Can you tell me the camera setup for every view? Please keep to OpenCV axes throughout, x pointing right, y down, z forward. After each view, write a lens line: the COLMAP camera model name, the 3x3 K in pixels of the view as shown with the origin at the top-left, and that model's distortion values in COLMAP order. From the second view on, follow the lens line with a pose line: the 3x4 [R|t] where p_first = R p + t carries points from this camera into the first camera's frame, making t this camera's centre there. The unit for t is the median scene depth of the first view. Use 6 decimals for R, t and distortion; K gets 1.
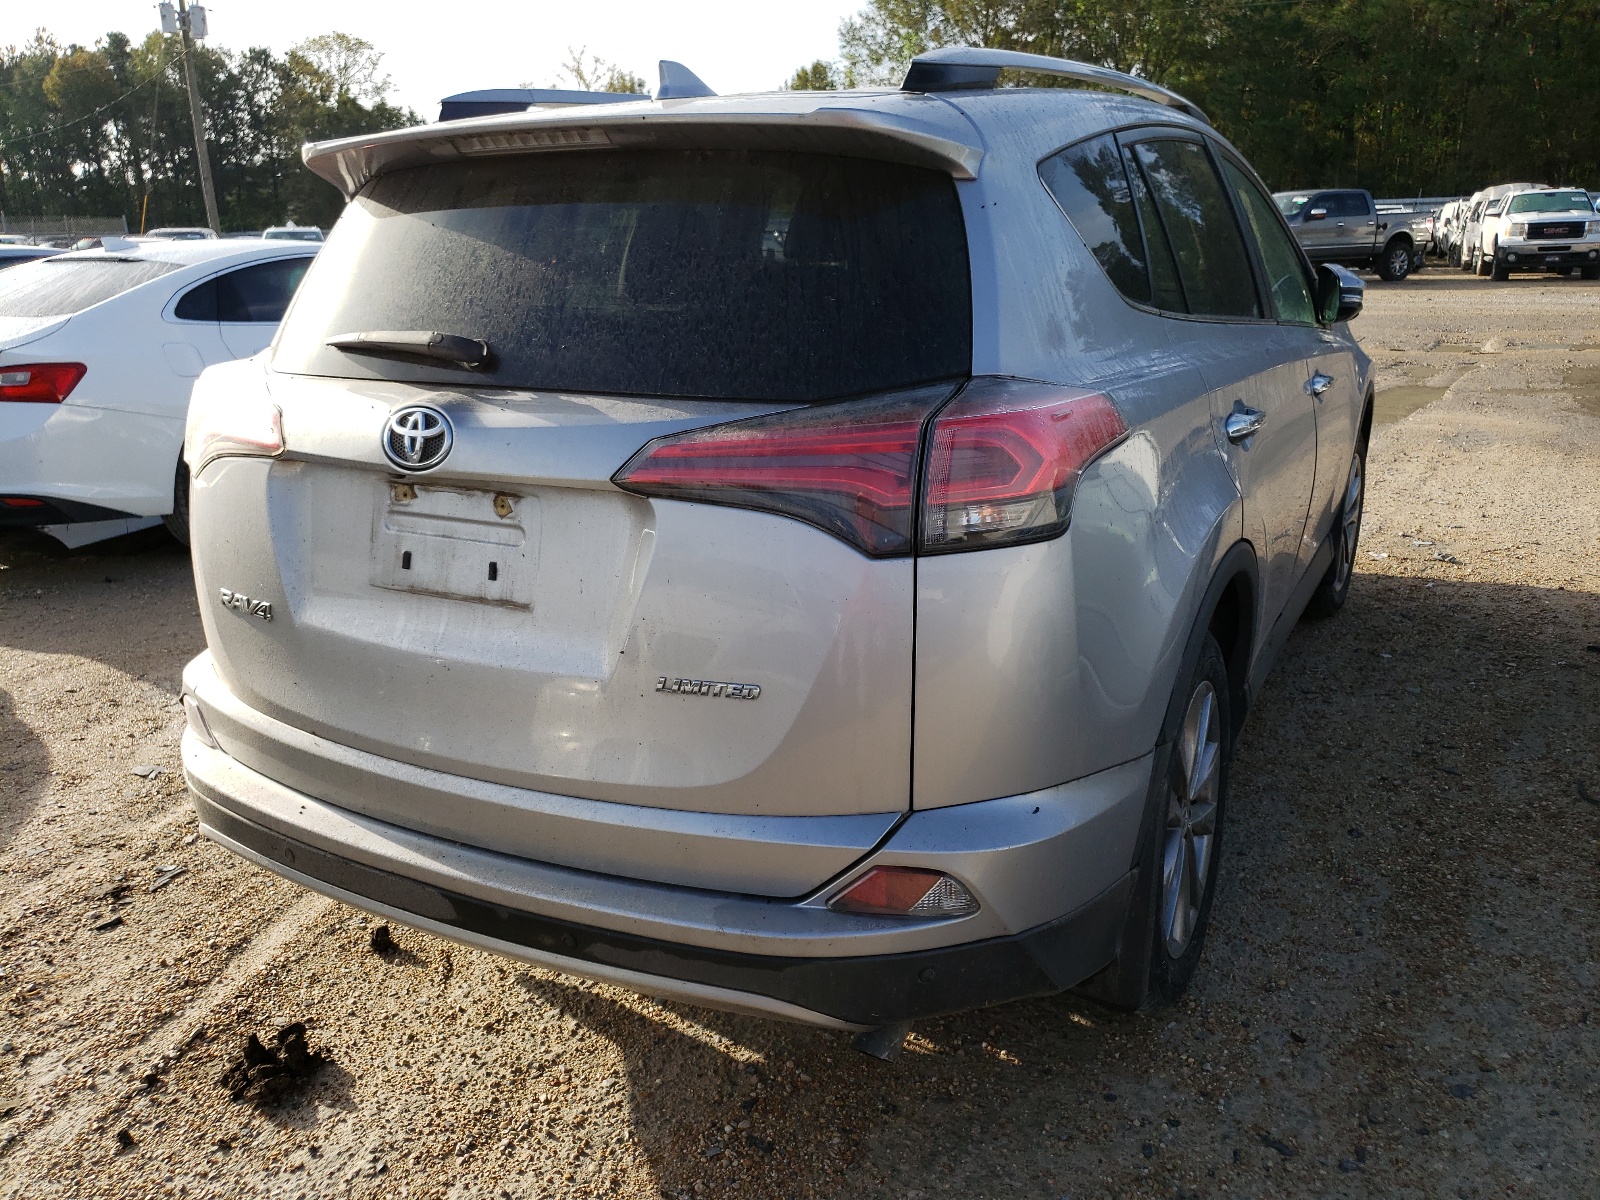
lens RADIAL K [[1219.5, 0, 800.4], [0, 1219.5, 607.5], [0, 0, 1]] dist [0.025187, -0.001304]
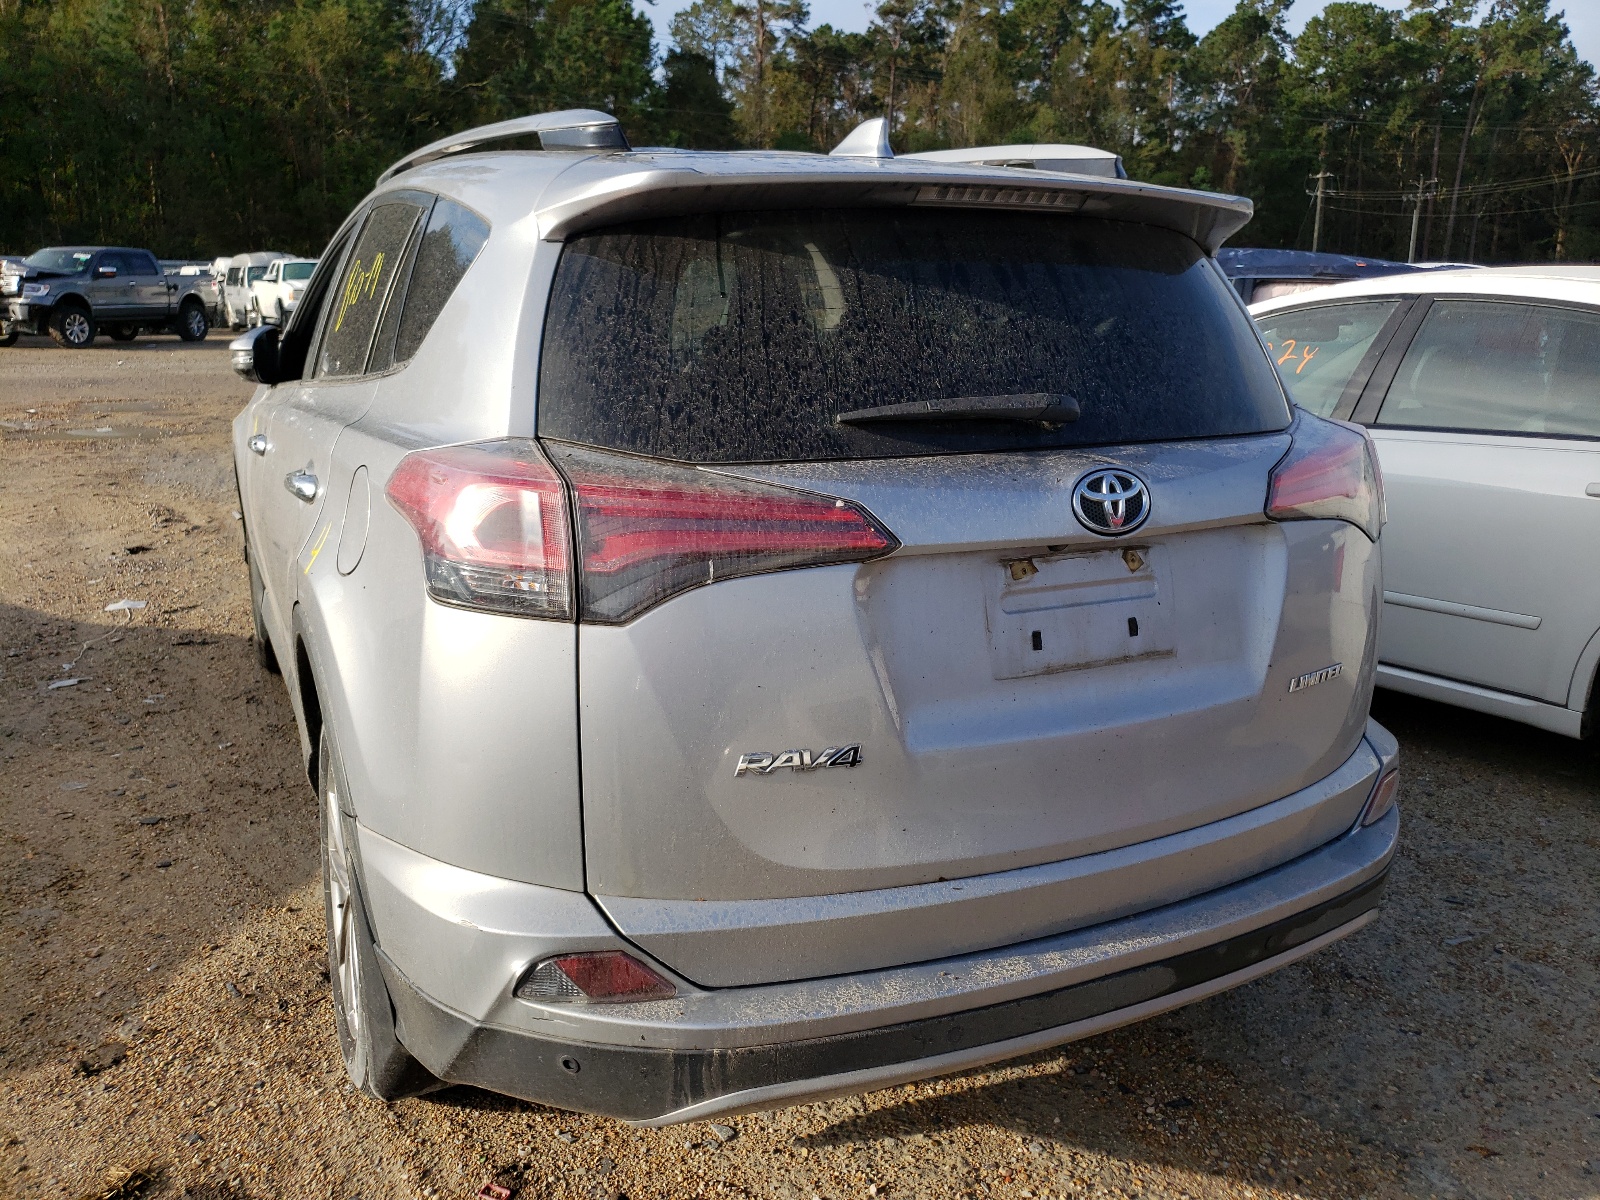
lens RADIAL K [[1219.5, 0, 800.2], [0, 1219.5, 591.0], [0, 0, 1]] dist [0.025187, -0.001304]
pose [[0.591761, -0.167889, 0.788437, -1.139781], [0.214216, 0.975656, 0.046976, -0.155862], [-0.777130, 0.141097, 0.613319, 0.571302]]
